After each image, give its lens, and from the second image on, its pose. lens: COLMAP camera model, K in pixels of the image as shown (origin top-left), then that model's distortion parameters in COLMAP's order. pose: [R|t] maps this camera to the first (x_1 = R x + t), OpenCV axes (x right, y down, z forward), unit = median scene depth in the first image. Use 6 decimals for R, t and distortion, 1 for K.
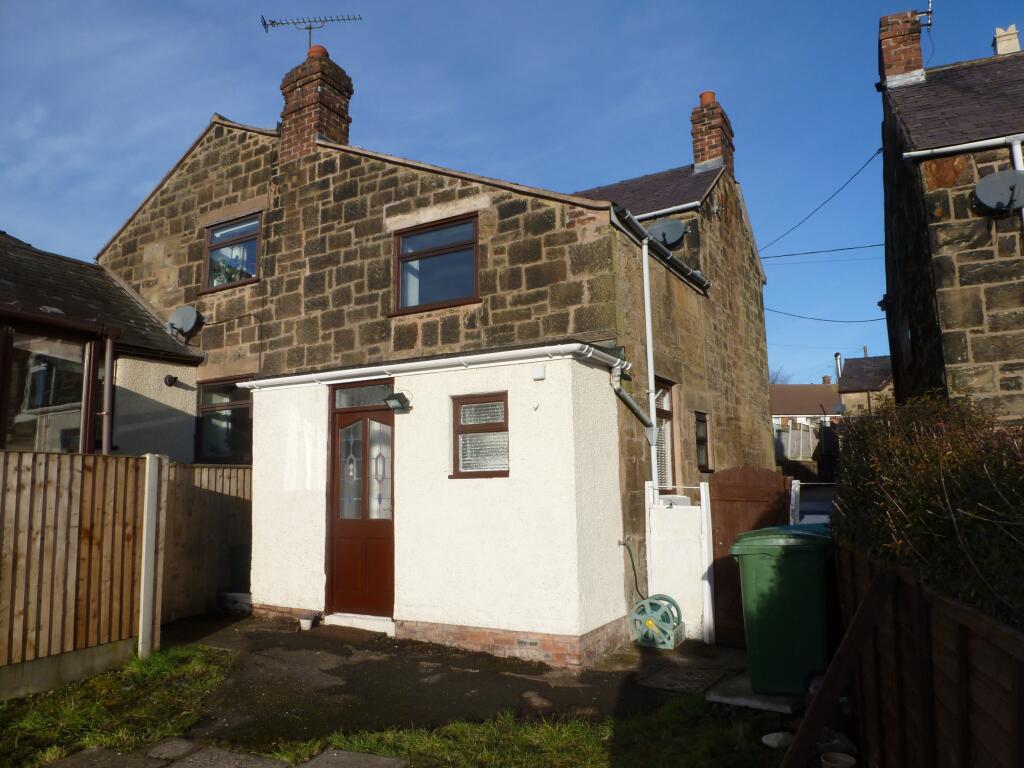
lens RADIAL K [[748.0, 0, 512.0], [0, 748.0, 384.0], [0, 0, 1]] dist [-0.041915, 0.002858]
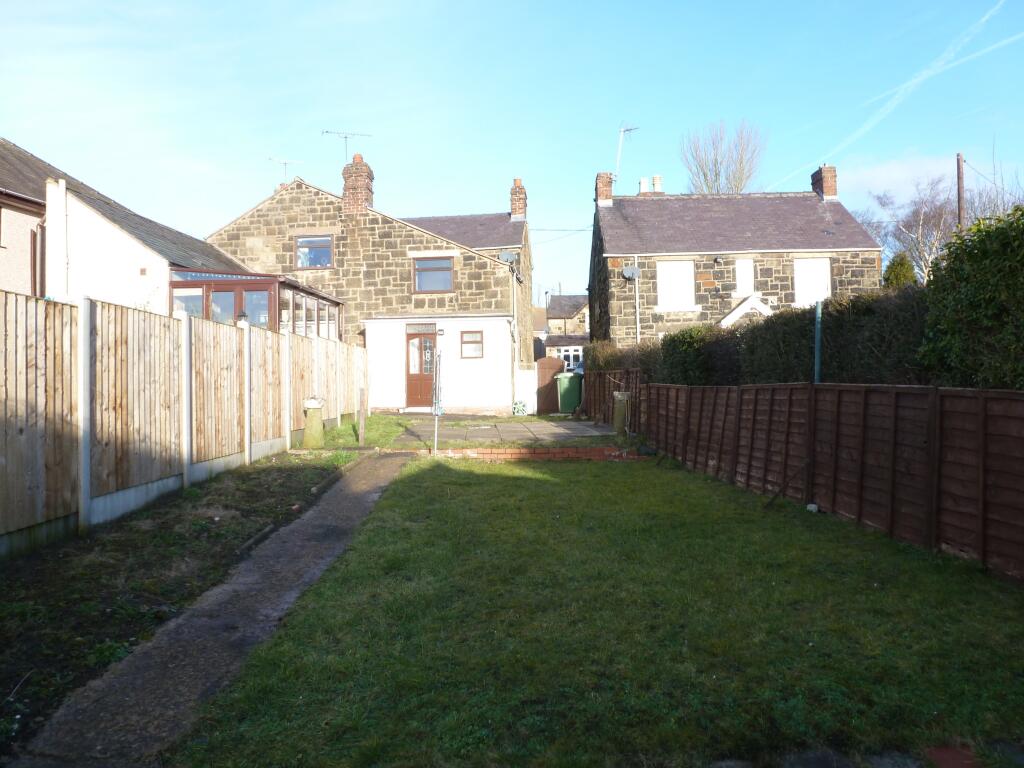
lens RADIAL K [[748.0, 0, 512.0], [0, 748.0, 384.0], [0, 0, 1]] dist [-0.041915, 0.002858]
pose [[0.918798, 0.007969, 0.394648, -0.755613], [-0.057923, 0.991695, 0.114826, -0.089994], [-0.390455, -0.128361, 0.911629, -1.273398]]
